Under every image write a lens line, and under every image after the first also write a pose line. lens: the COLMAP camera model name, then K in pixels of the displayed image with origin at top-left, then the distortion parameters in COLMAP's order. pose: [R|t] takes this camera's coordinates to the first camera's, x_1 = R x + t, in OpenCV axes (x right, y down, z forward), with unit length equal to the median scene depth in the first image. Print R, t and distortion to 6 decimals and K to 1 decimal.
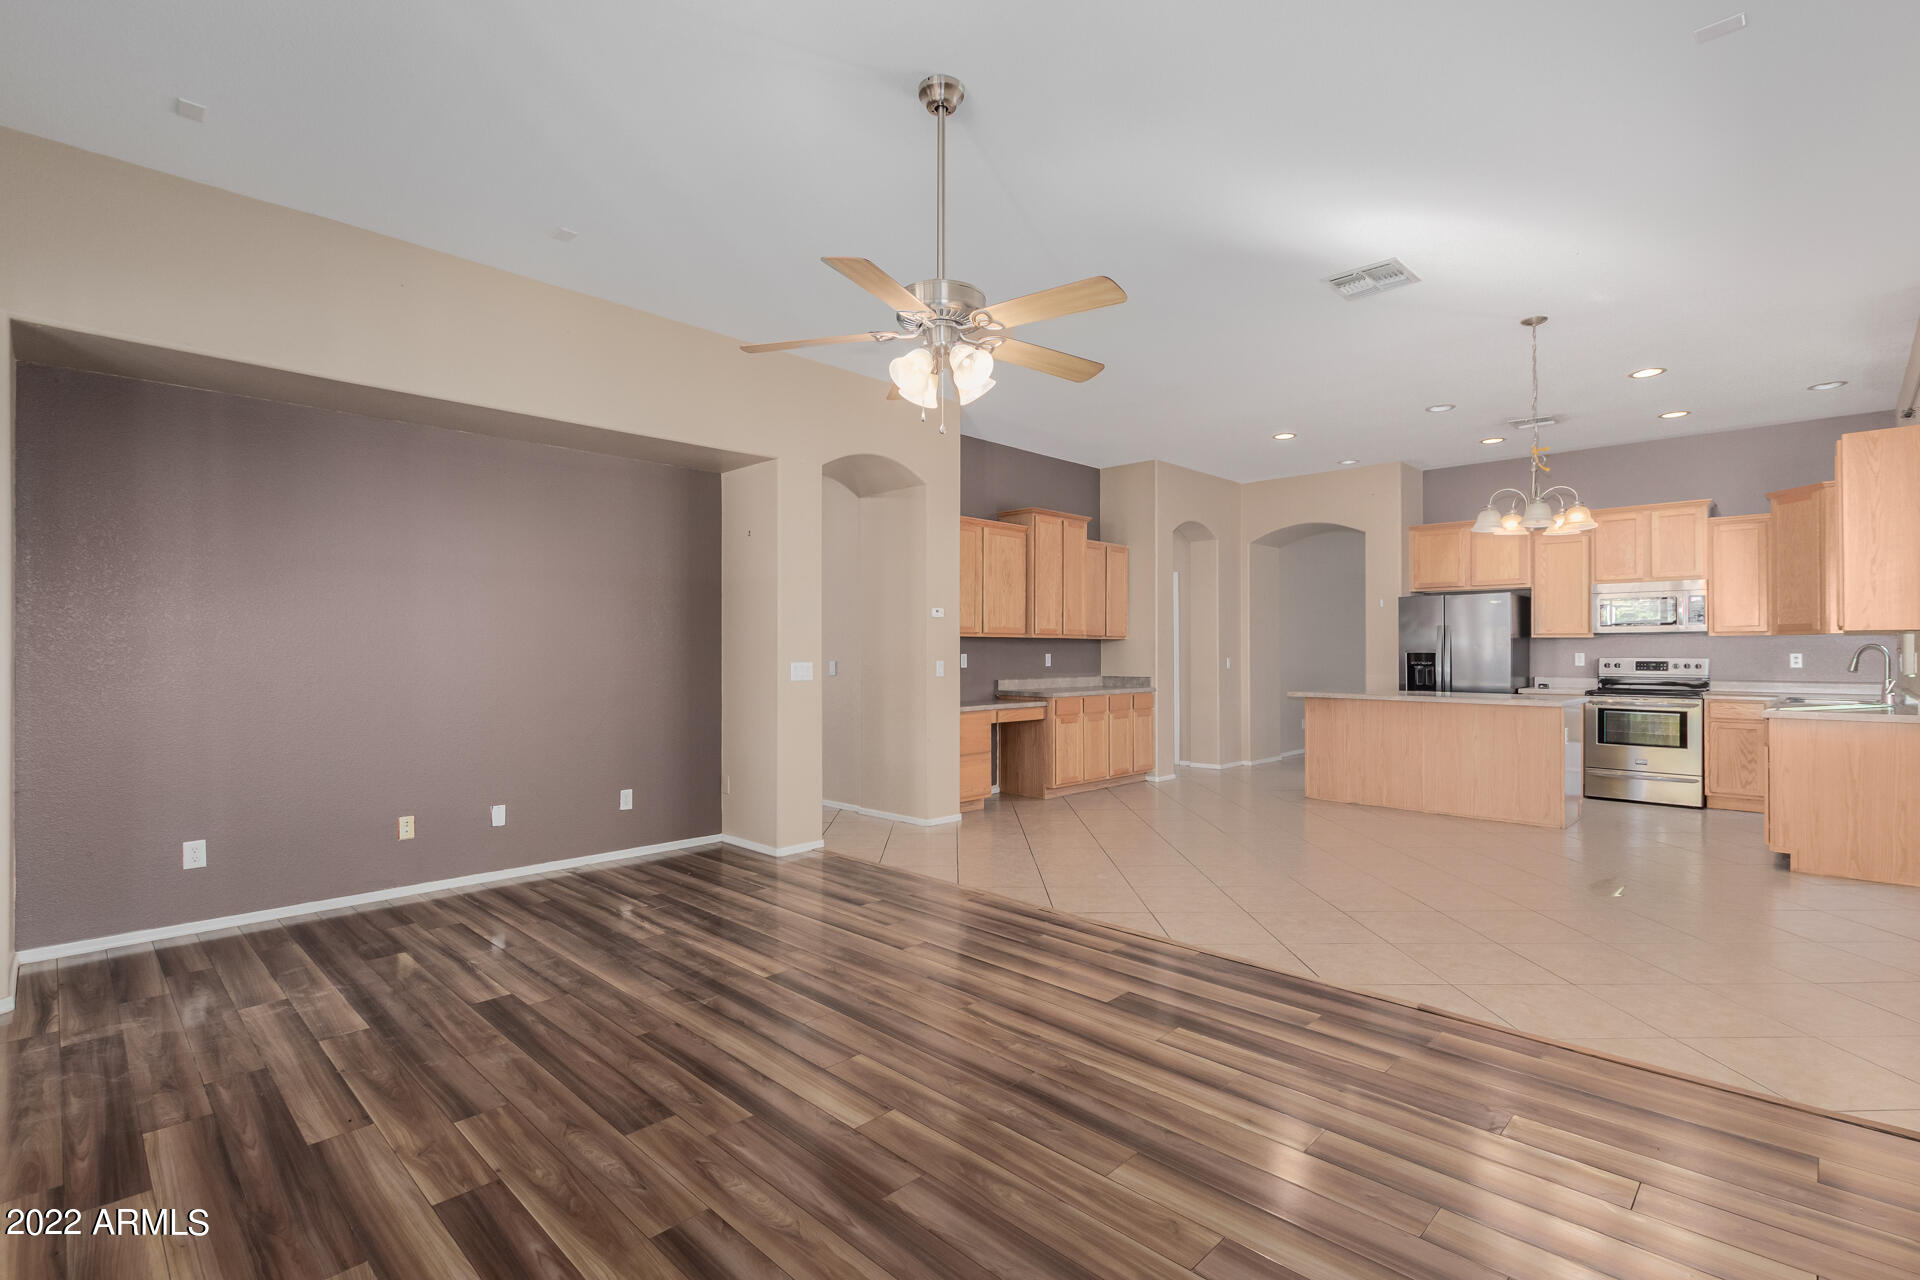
lens RADIAL K [[879.4, 0, 971.8], [0, 879.4, 640.4], [0, 0, 1]] dist [0.006662, -0.002993]
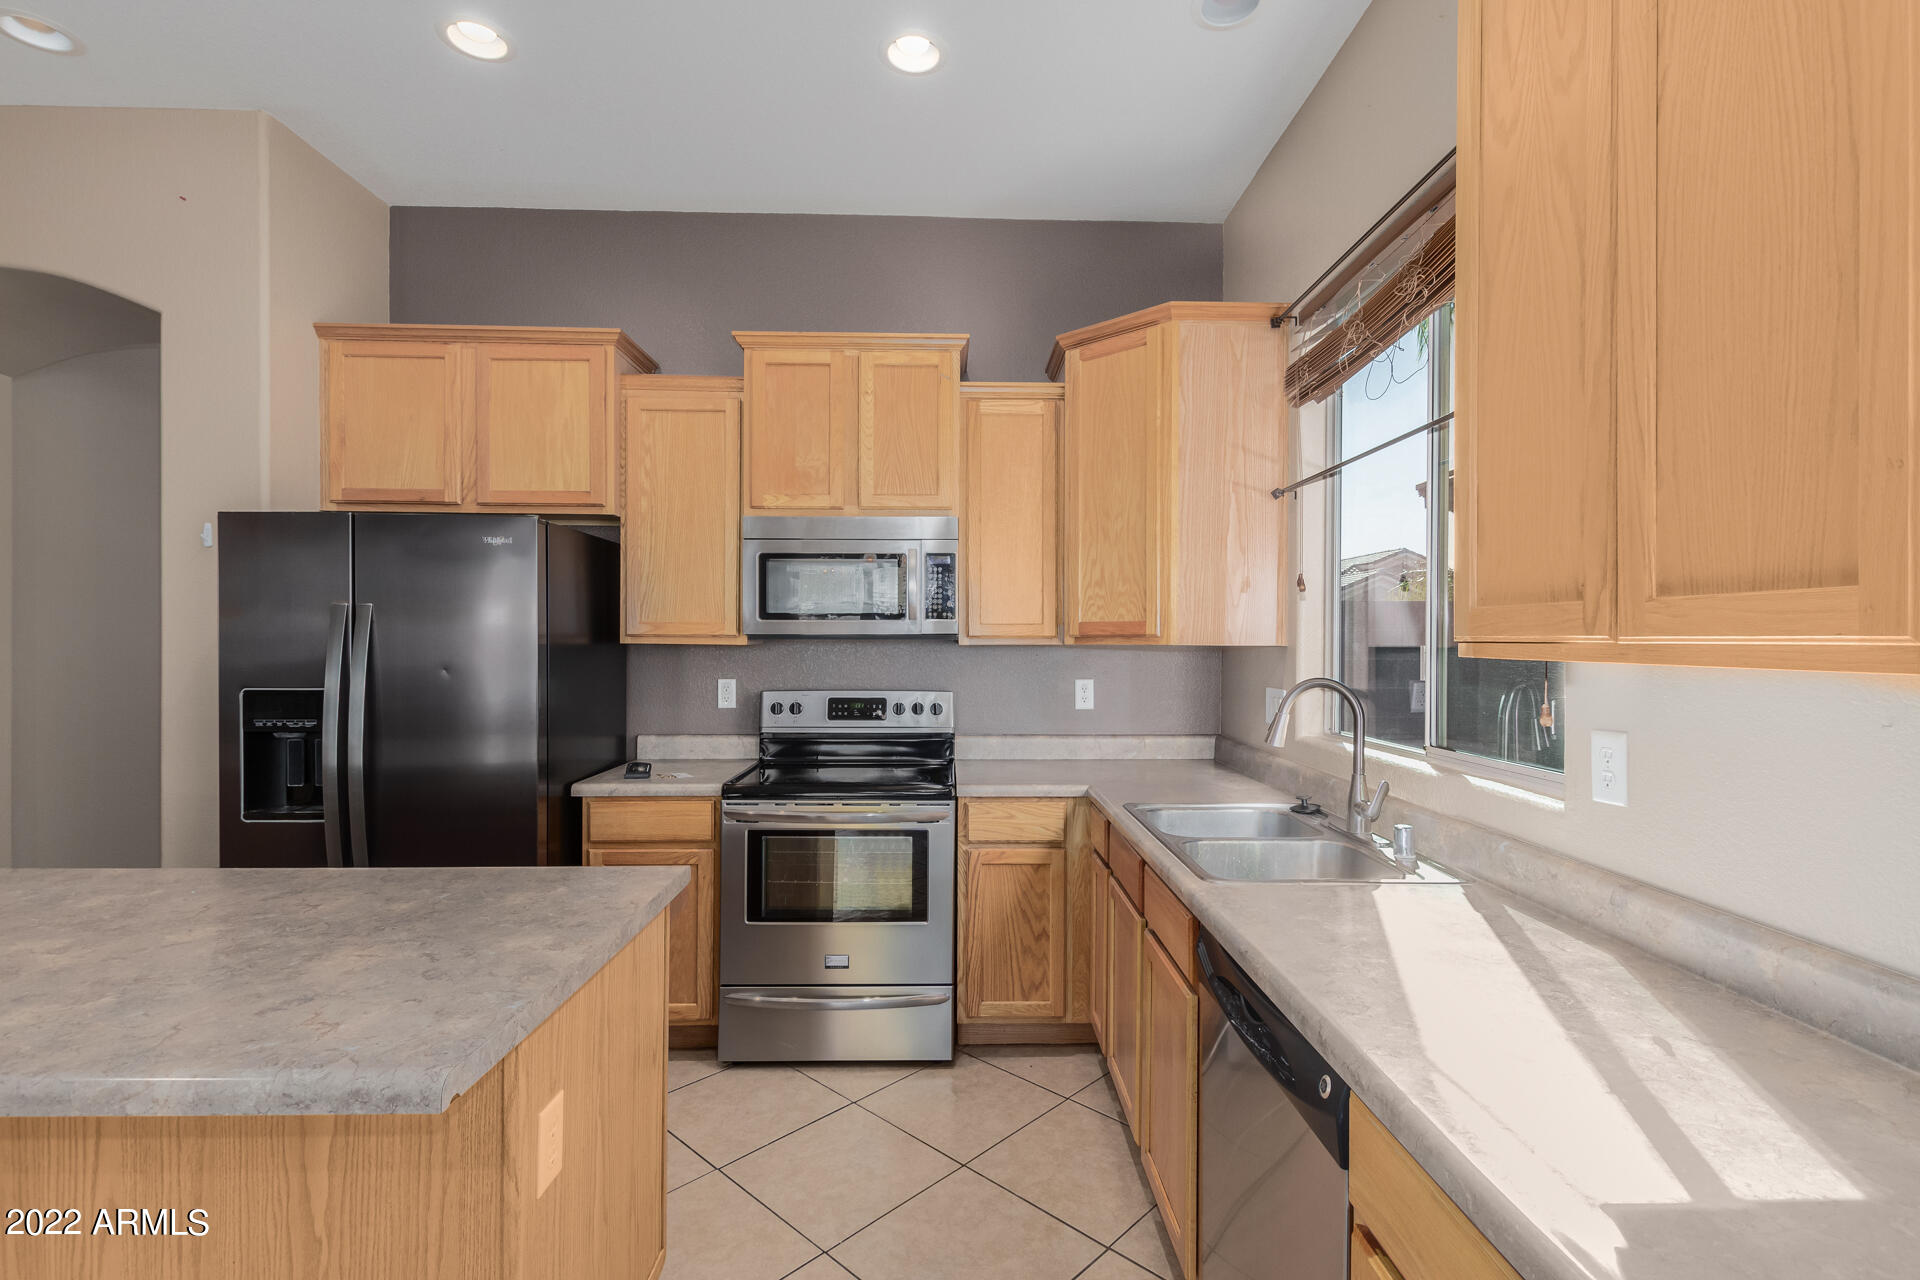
lens RADIAL K [[879.4, 0, 951.9], [0, 879.4, 634.7], [0, 0, 1]] dist [0.006662, -0.002993]
pose [[0.705672, 0.007665, 0.708497, 0.472636], [-0.013175, 0.999911, 0.002305, -0.010496], [-0.708416, -0.010961, 0.705710, 0.630669]]
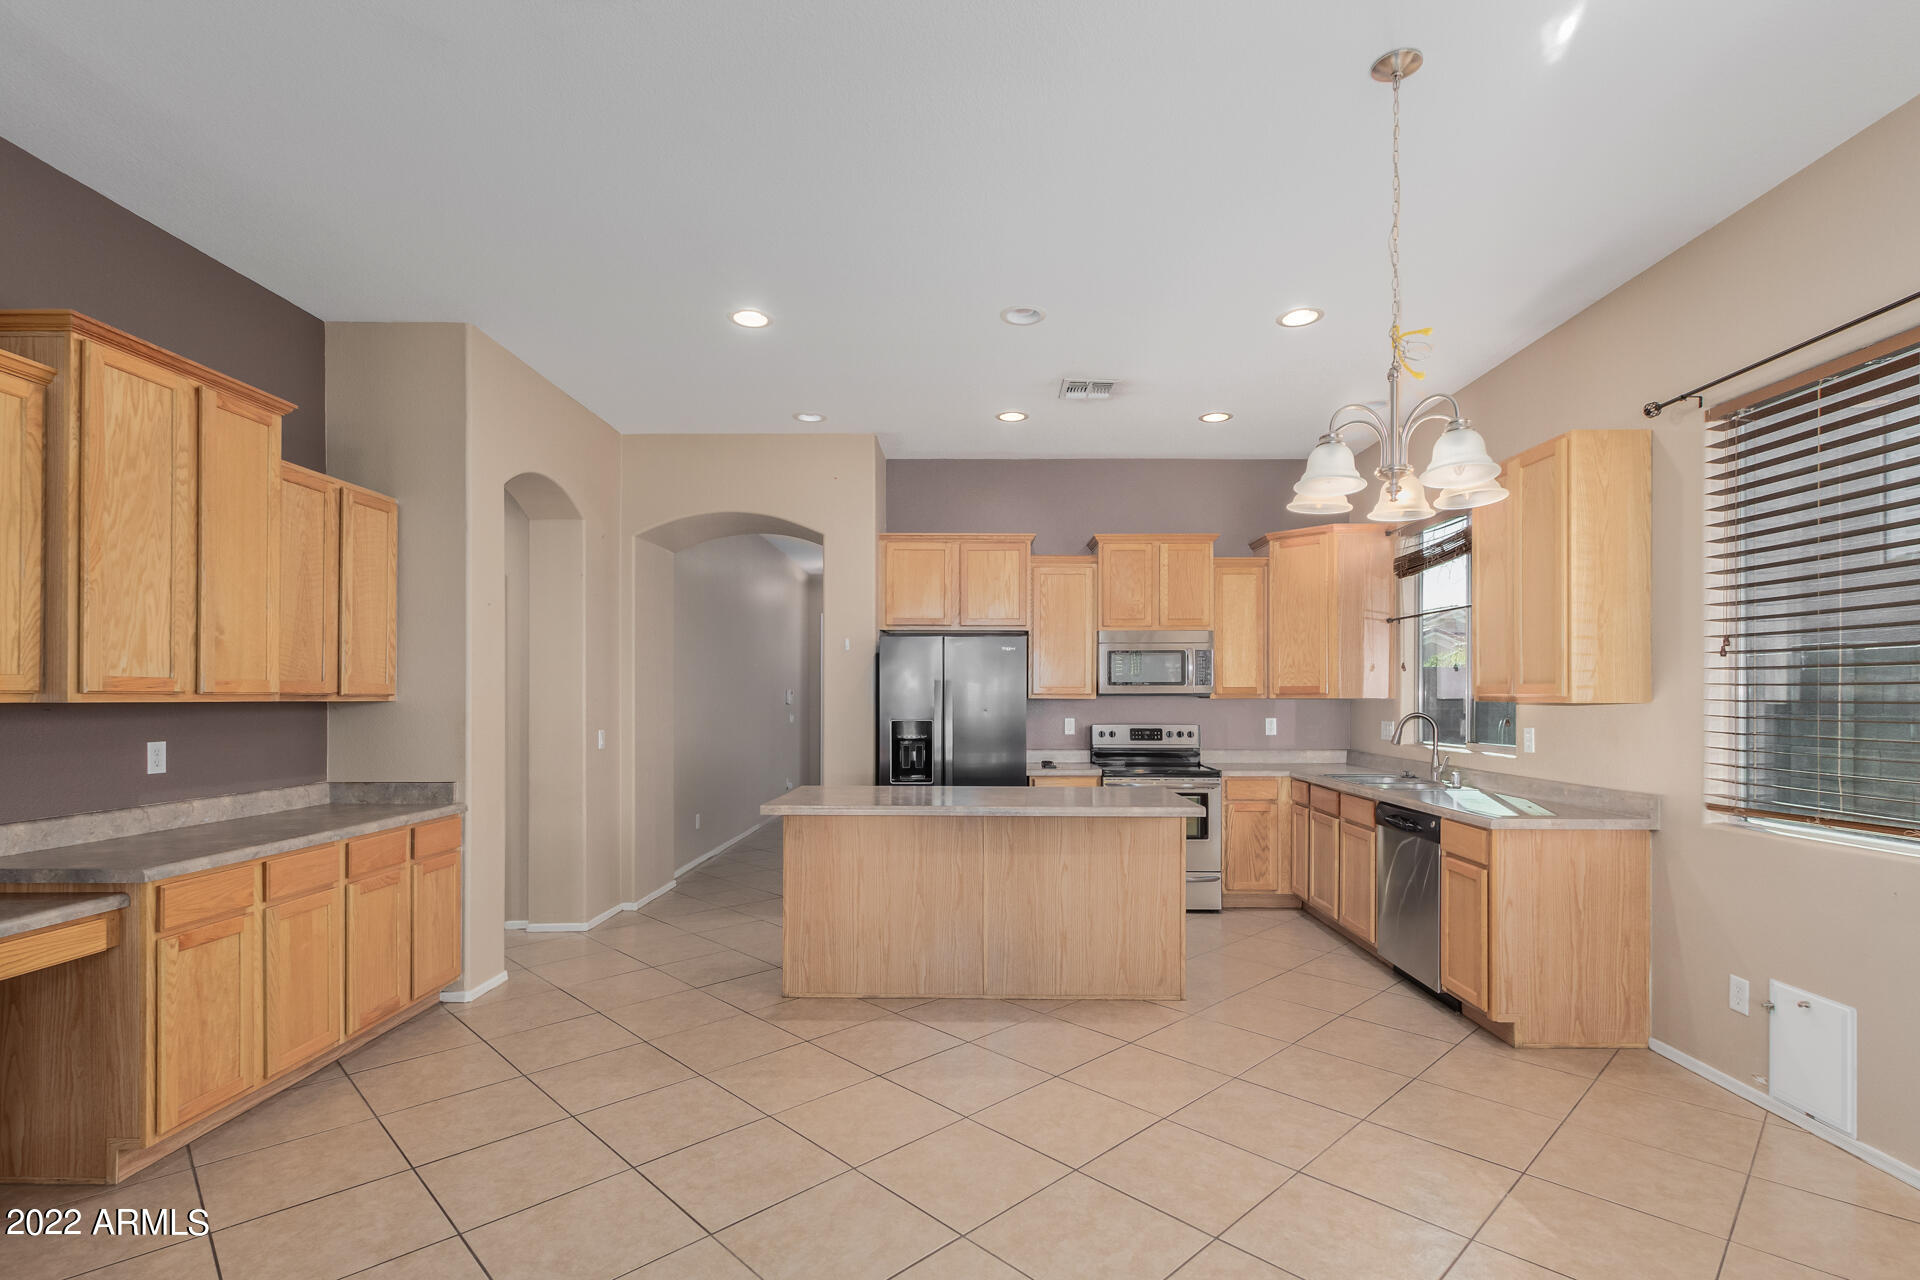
lens RADIAL K [[879.4, 0, 961.8], [0, 879.4, 696.0], [0, 0, 1]] dist [0.006662, -0.002993]
pose [[0.728063, 0.000868, 0.685509, 0.083995], [-0.009230, 0.999921, 0.008537, -0.011704], [-0.685448, -0.012543, 0.728014, 0.510062]]
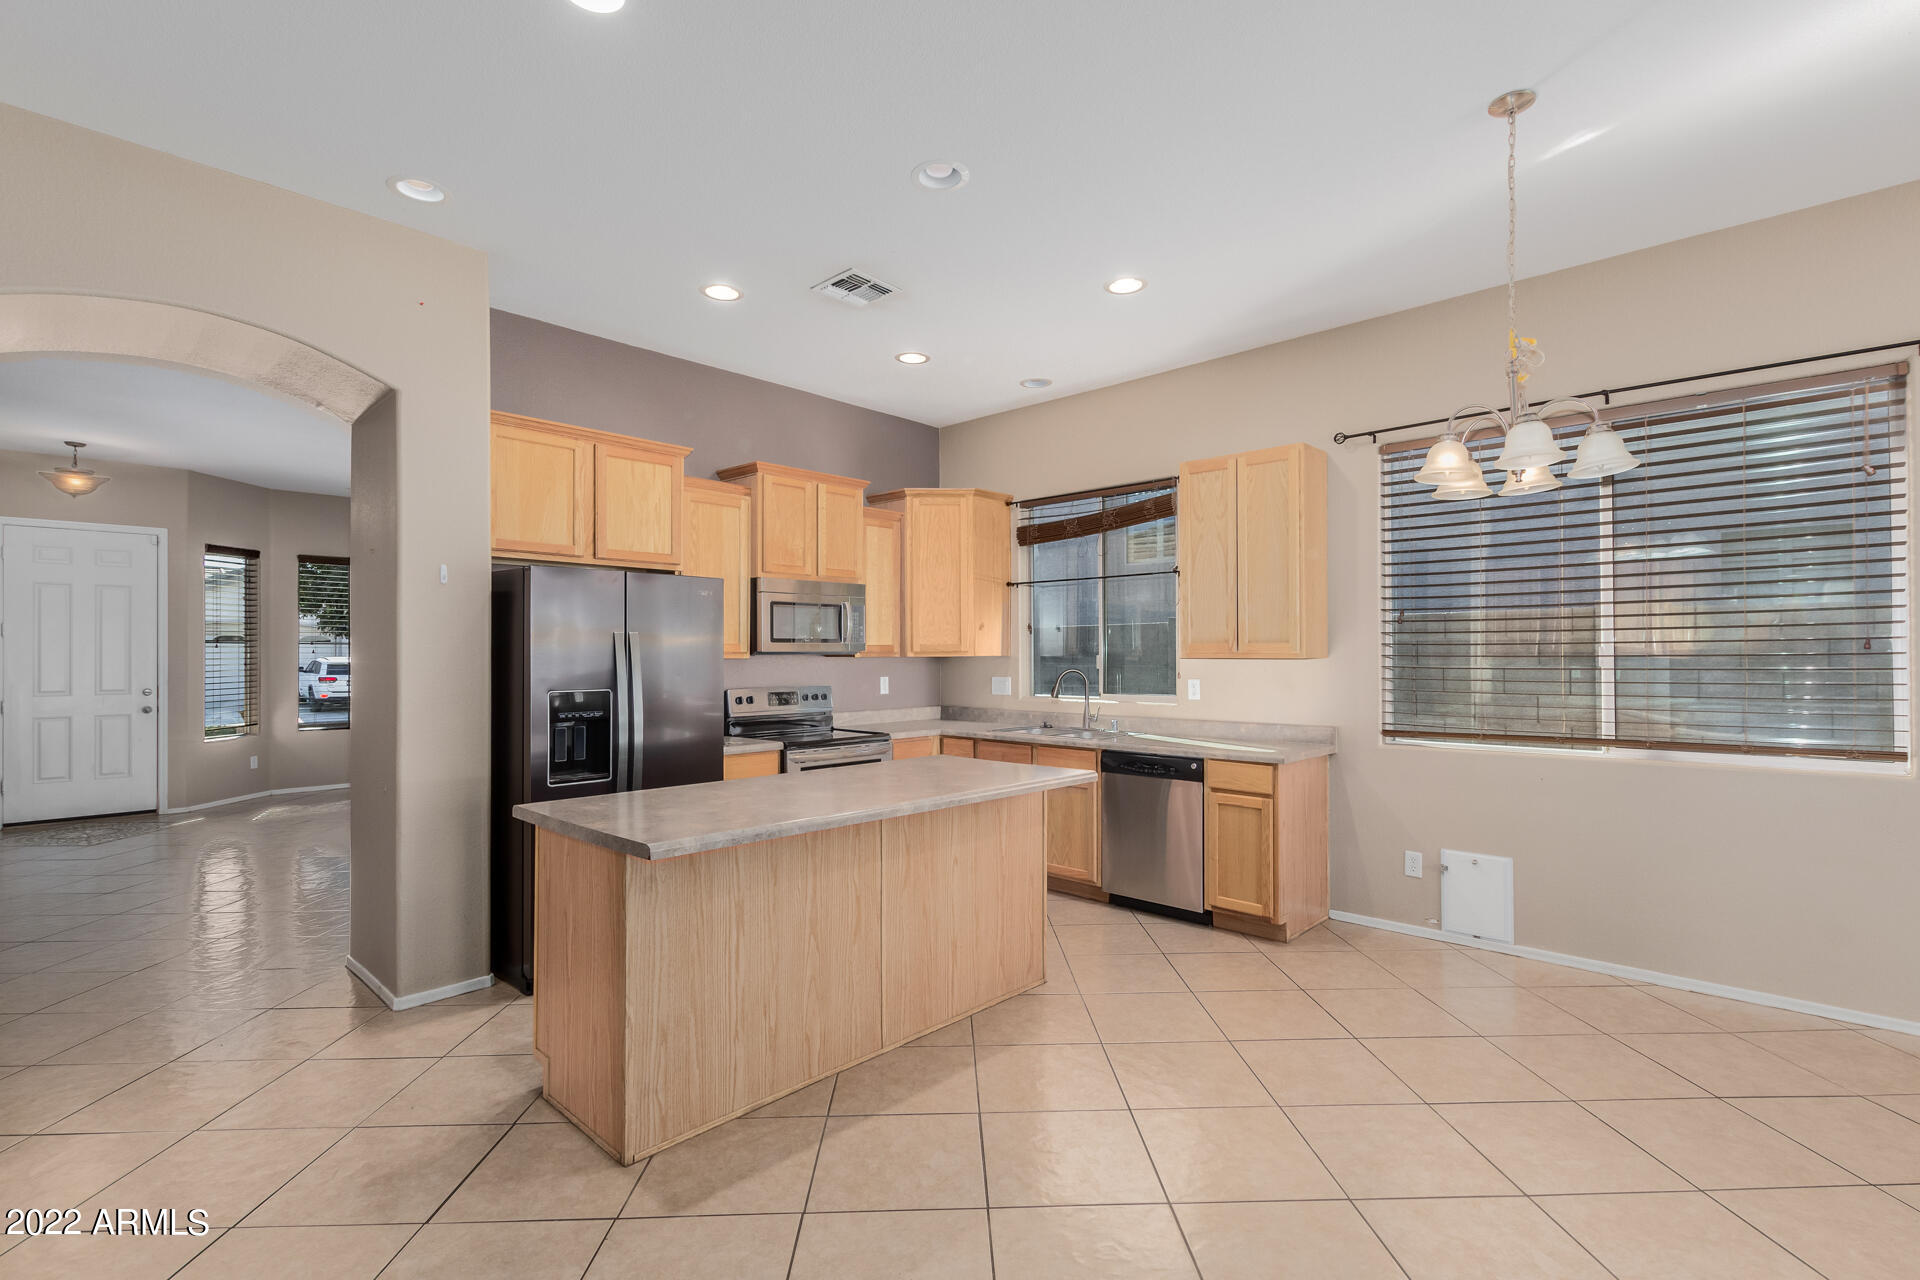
lens RADIAL K [[879.4, 0, 953.2], [0, 879.4, 644.4], [0, 0, 1]] dist [0.006662, -0.002993]
pose [[-0.009564, 0.013113, 0.999868, 0.054310], [-0.009652, 0.999866, -0.013205, -0.006570], [-0.999908, -0.009777, -0.009436, 0.848022]]
